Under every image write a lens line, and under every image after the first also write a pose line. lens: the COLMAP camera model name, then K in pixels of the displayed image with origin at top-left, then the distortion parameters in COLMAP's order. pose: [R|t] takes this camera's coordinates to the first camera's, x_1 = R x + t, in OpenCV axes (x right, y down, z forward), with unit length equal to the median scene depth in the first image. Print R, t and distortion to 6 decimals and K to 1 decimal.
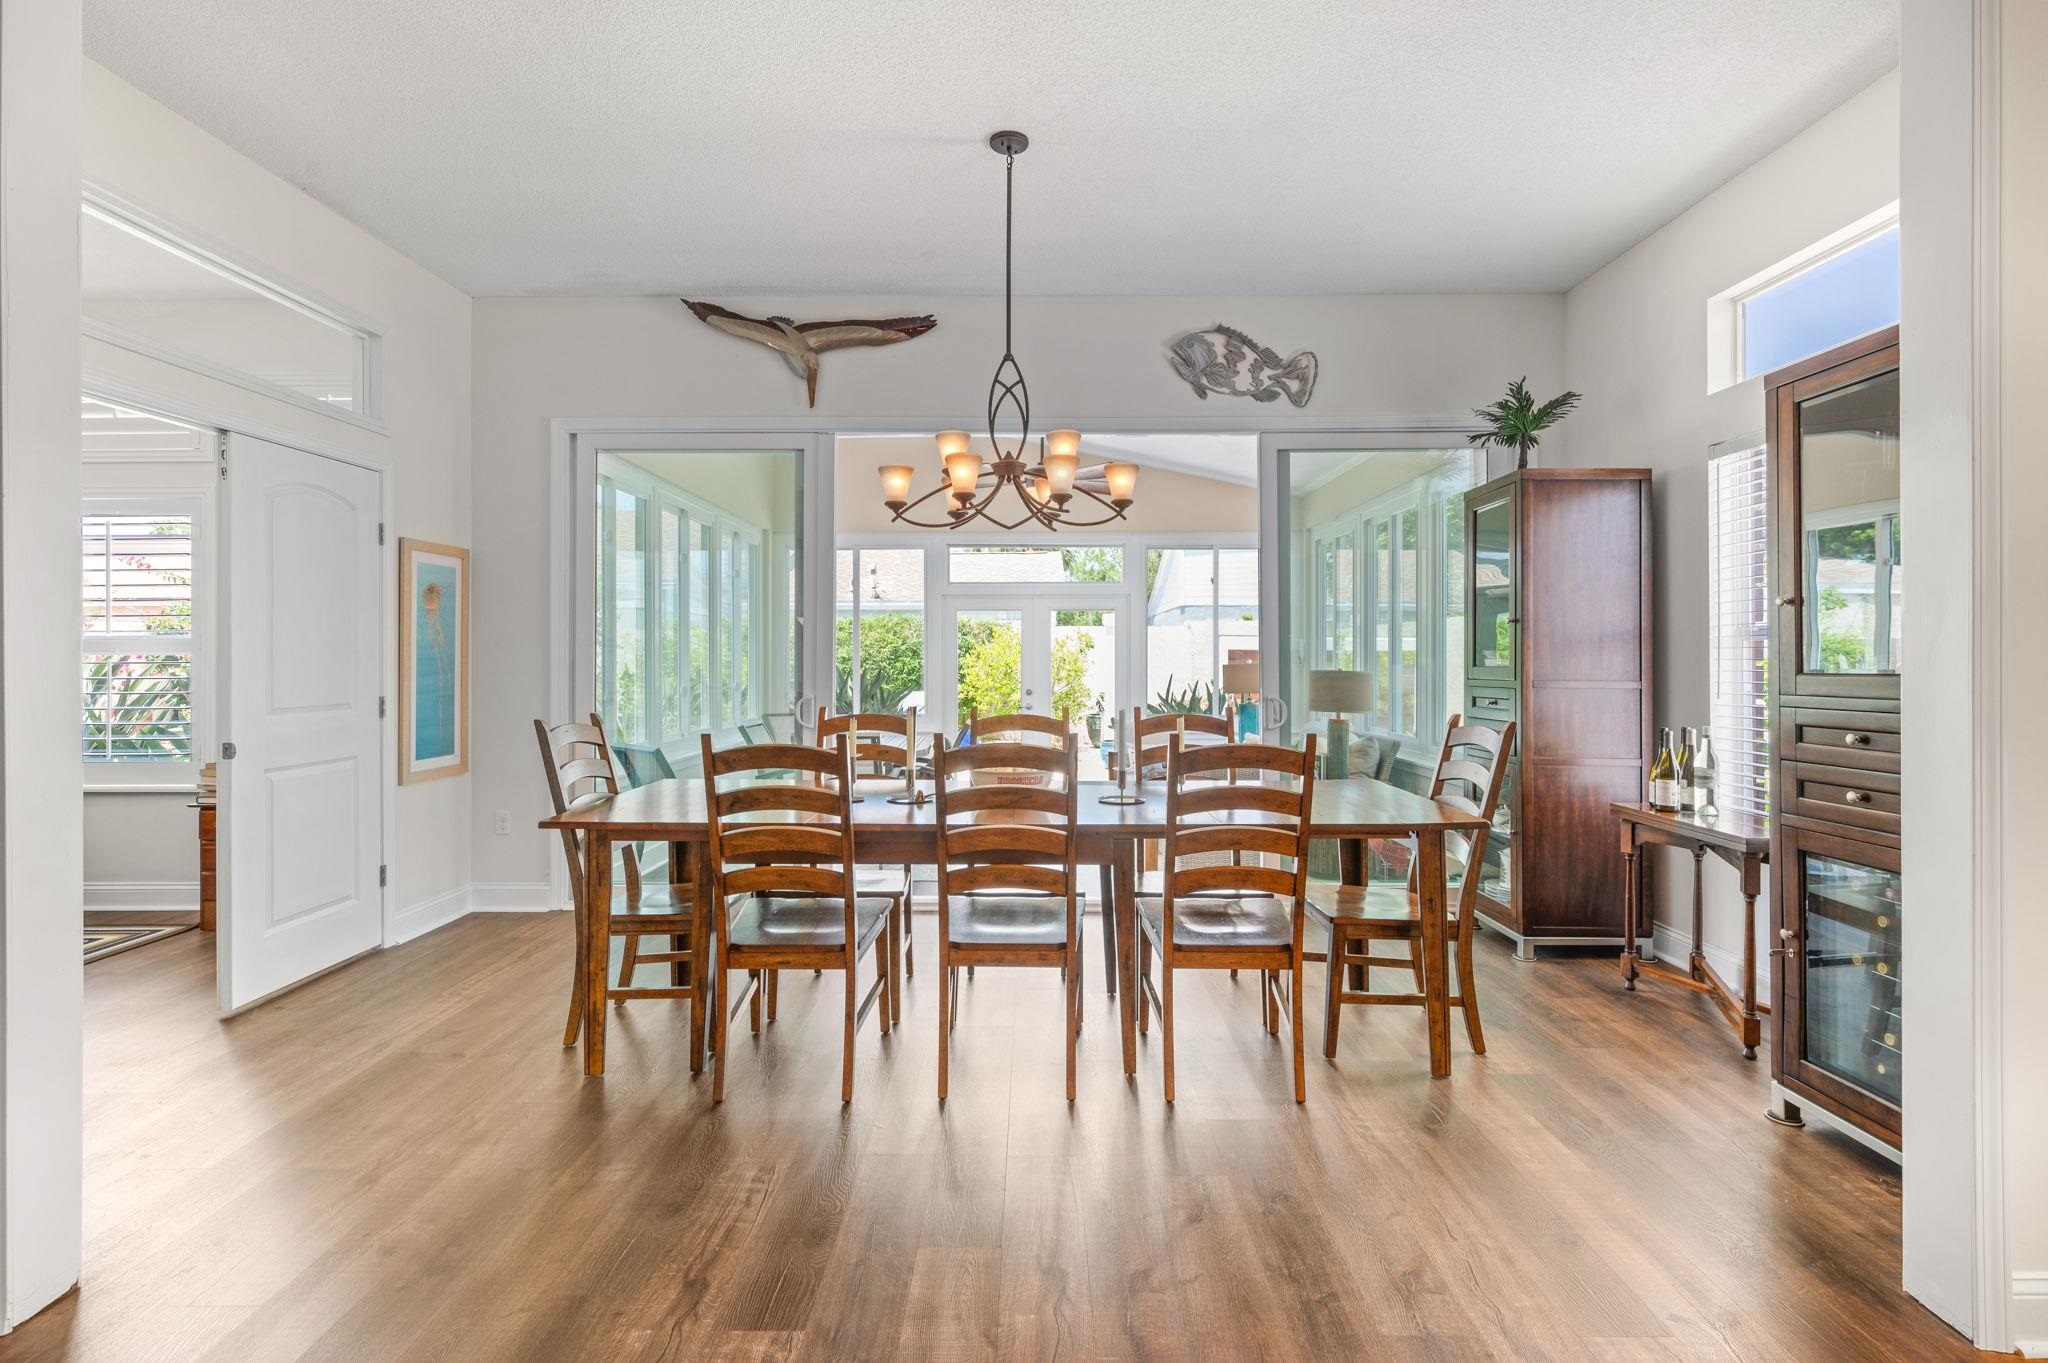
lens RADIAL K [[985.8, 0, 1022.8], [0, 985.8, 651.5], [0, 0, 1]] dist [0.000291, 0.000070]
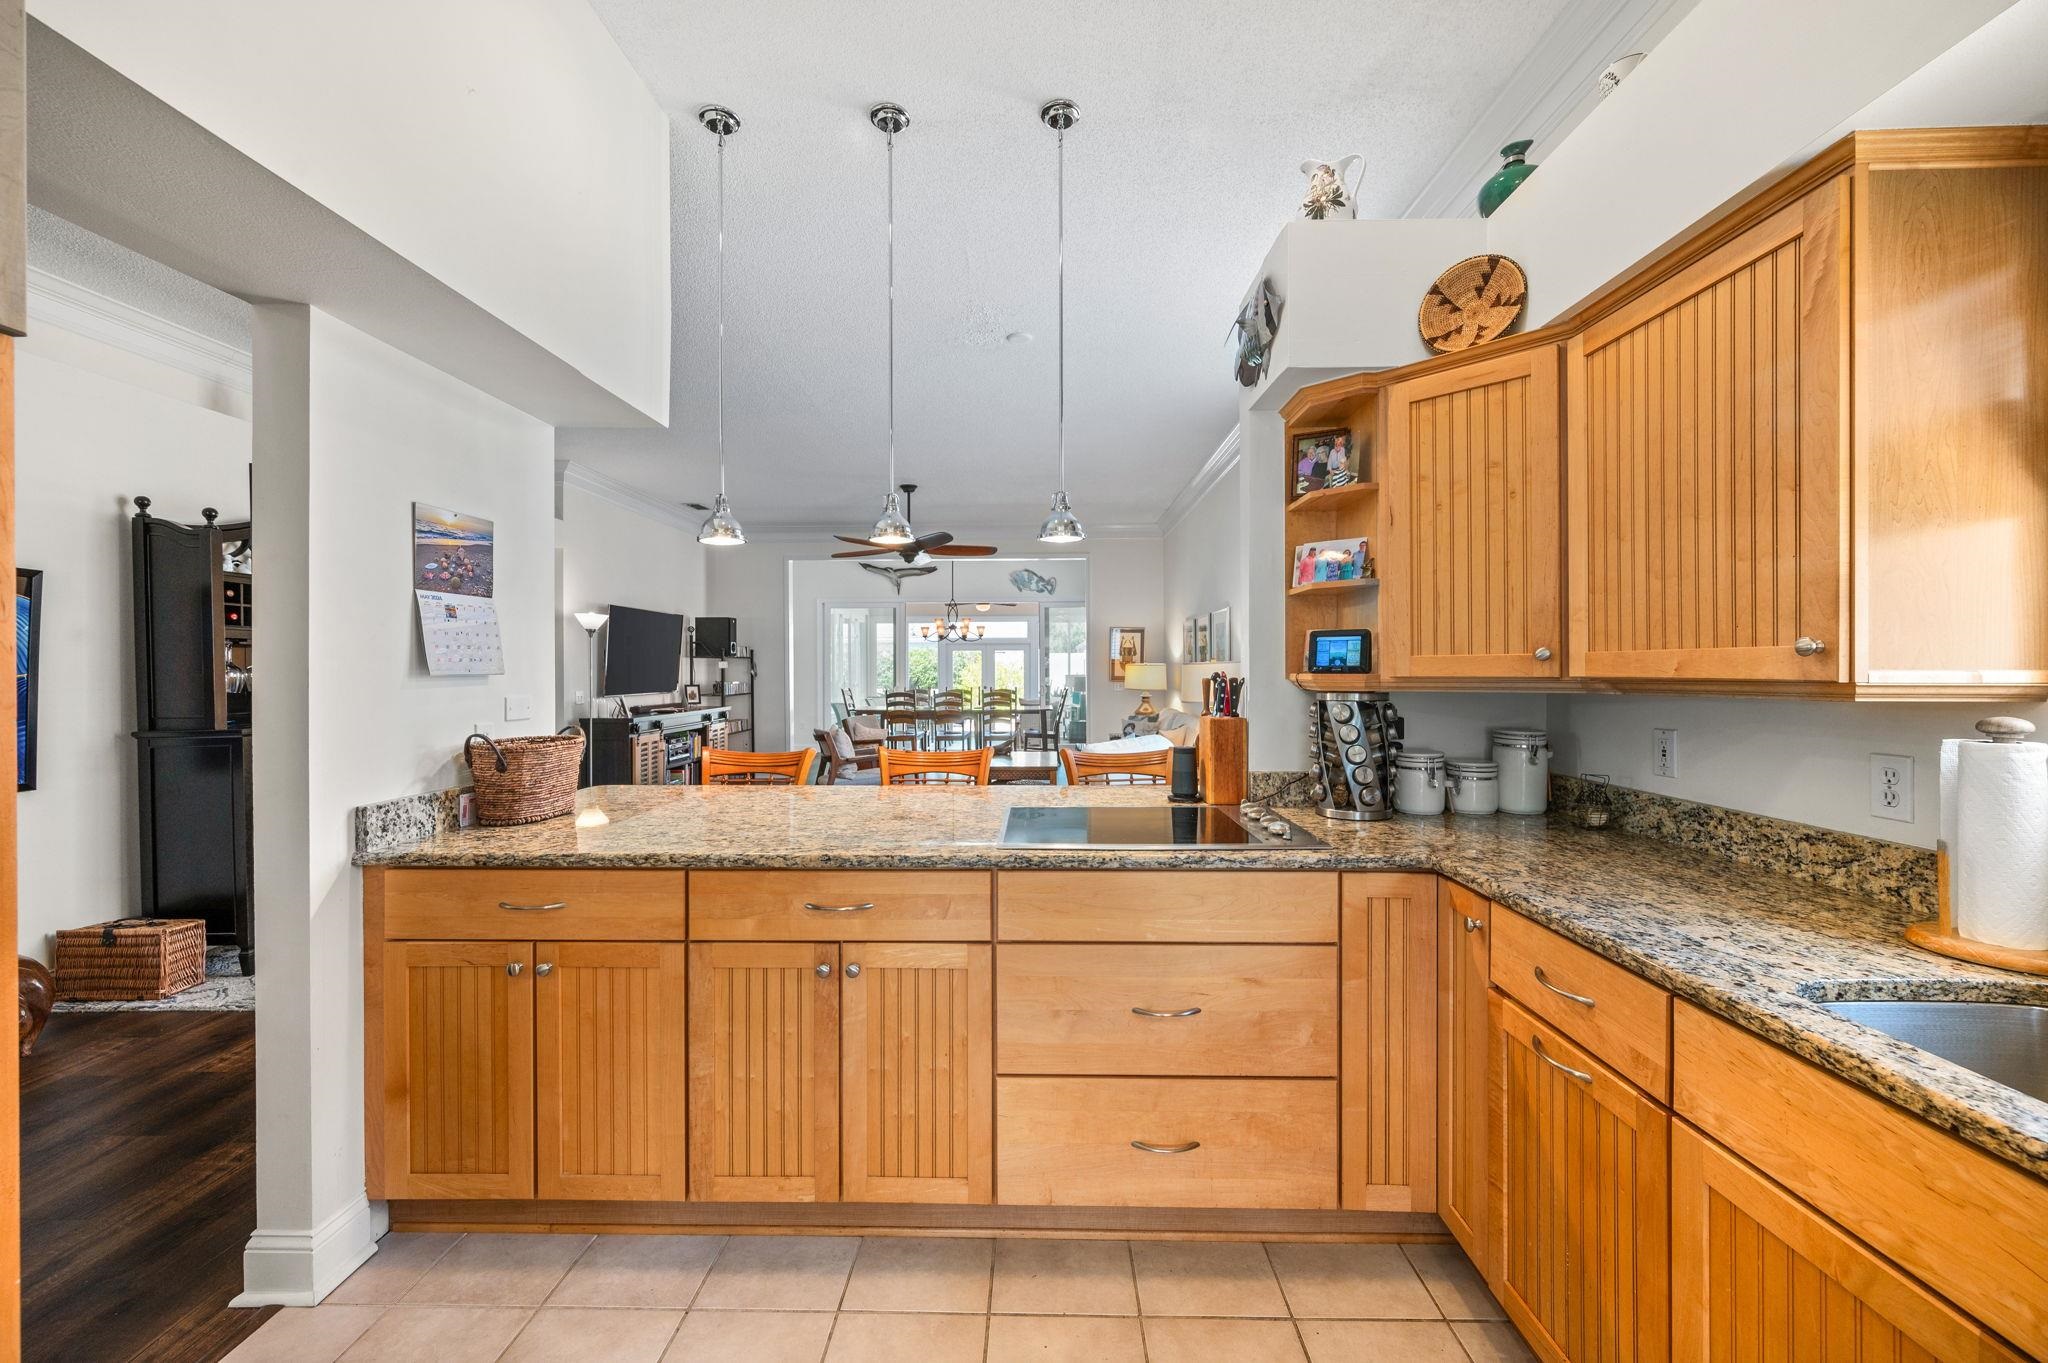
lens RADIAL K [[828.6, 0, 1012.8], [0, 828.6, 669.9], [0, 0, 1]] dist [0.000361, 0.000009]
pose [[0.999771, -0.003098, -0.021192, 0.213091], [0.003270, 0.999962, 0.008102, -0.025641], [0.021166, -0.008169, 0.999743, -1.691136]]
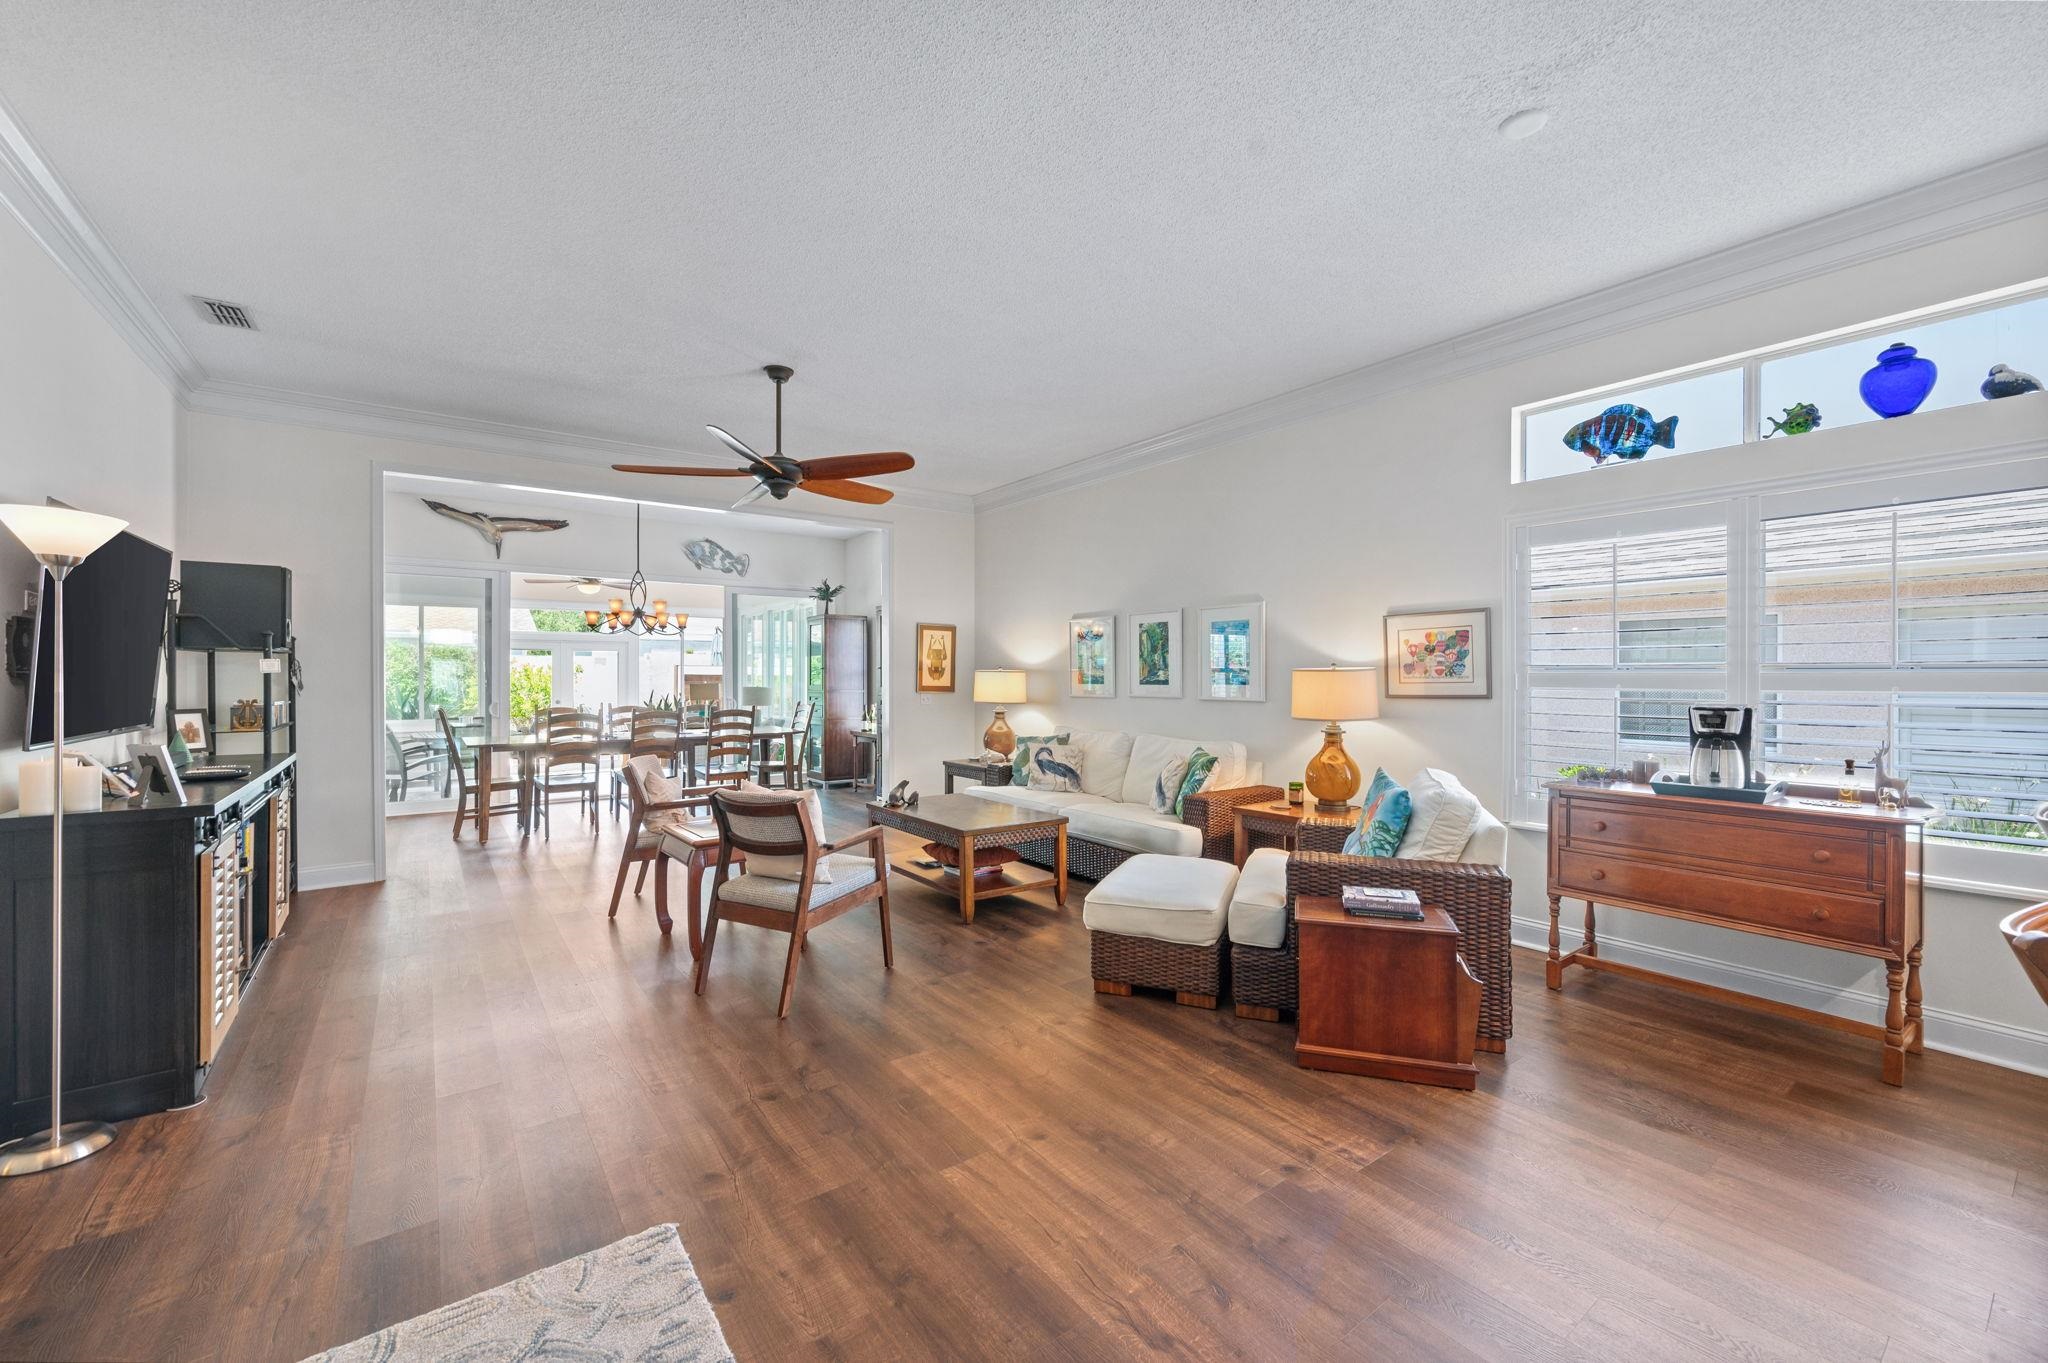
lens RADIAL K [[828.6, 0, 1031.1], [0, 828.6, 677.6], [0, 0, 1]] dist [0.000361, 0.000009]
pose [[0.799918, -0.002001, 0.600106, -0.362068], [-0.003327, 0.999964, 0.007769, -0.021492], [-0.600100, -0.008211, 0.799883, -1.023679]]
